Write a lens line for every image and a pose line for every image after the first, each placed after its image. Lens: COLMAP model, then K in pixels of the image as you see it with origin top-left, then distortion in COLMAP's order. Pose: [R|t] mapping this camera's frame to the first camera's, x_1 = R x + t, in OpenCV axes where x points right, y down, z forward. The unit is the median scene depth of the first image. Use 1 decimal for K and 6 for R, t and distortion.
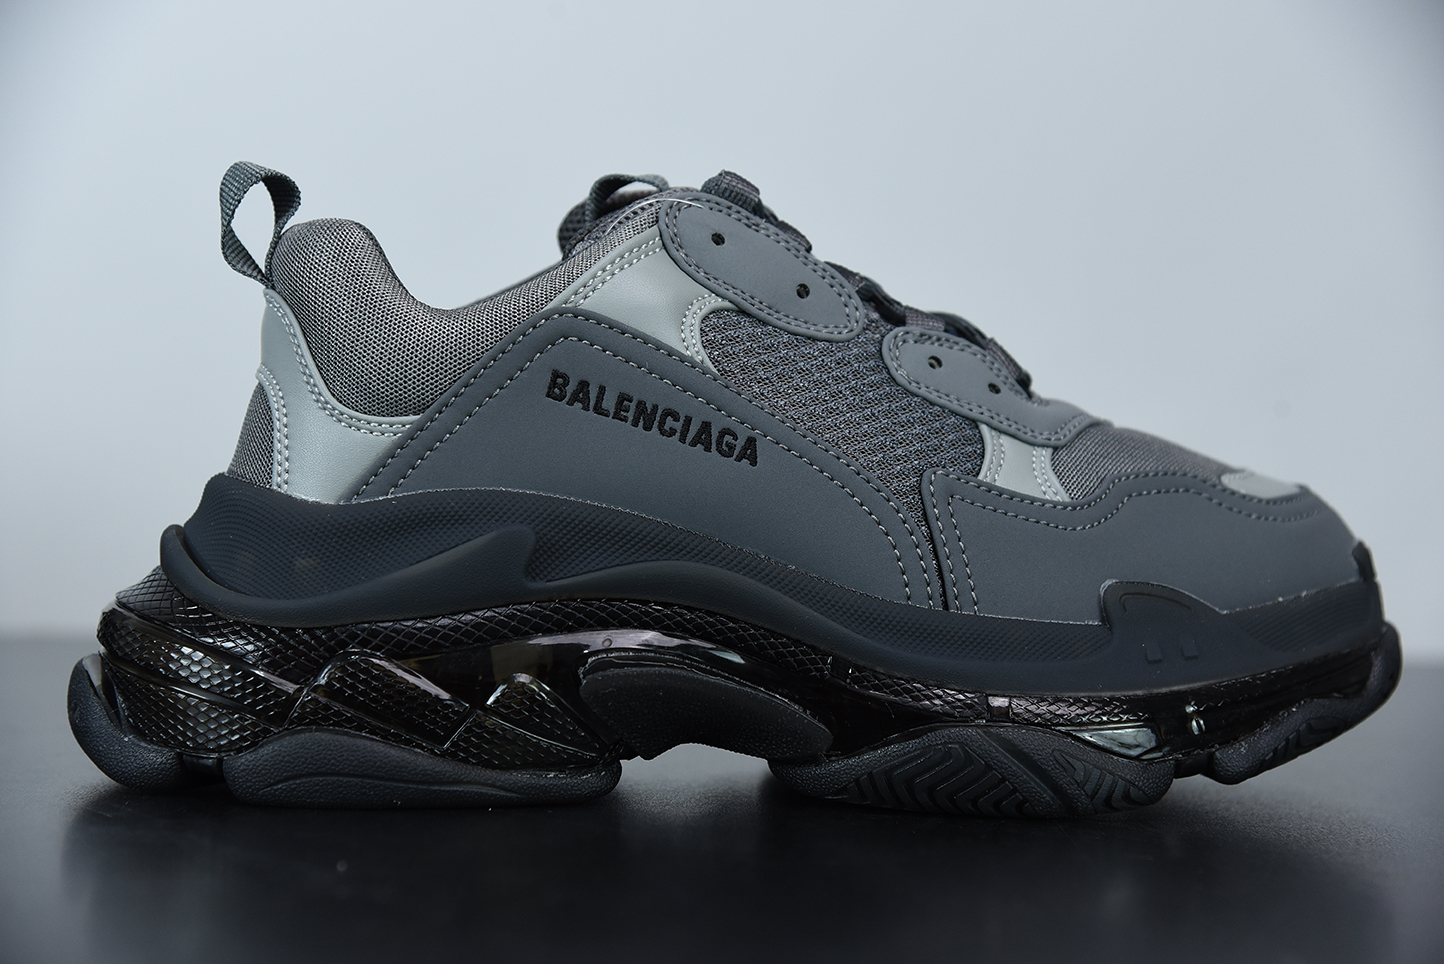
lens RADIAL K [[3007.4, 0, 722.0], [0, 3007.4, 482.0], [0, 0, 1]] dist [0.069631, 0.015677]
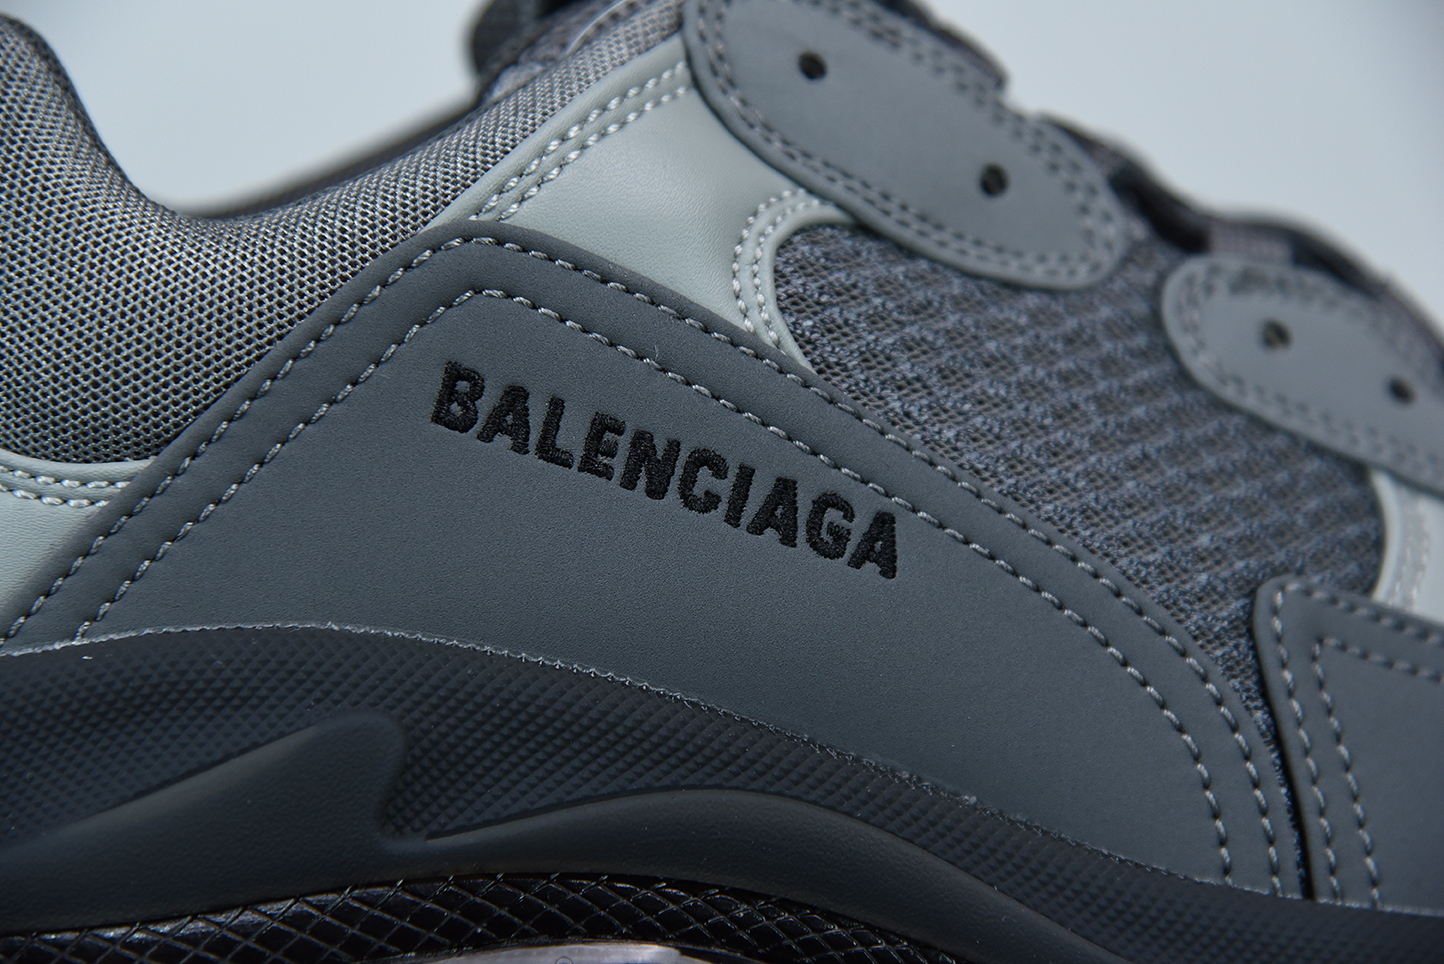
lens RADIAL K [[4213.7, 0, 722.0], [0, 4213.7, 482.0], [0, 0, 1]] dist [0.322710, -0.250961]
pose [[0.999909, 0.013101, 0.003119, -0.016816], [-0.013230, 0.998858, 0.045913, -0.048601], [-0.002514, -0.045950, 0.998941, 0.365846]]
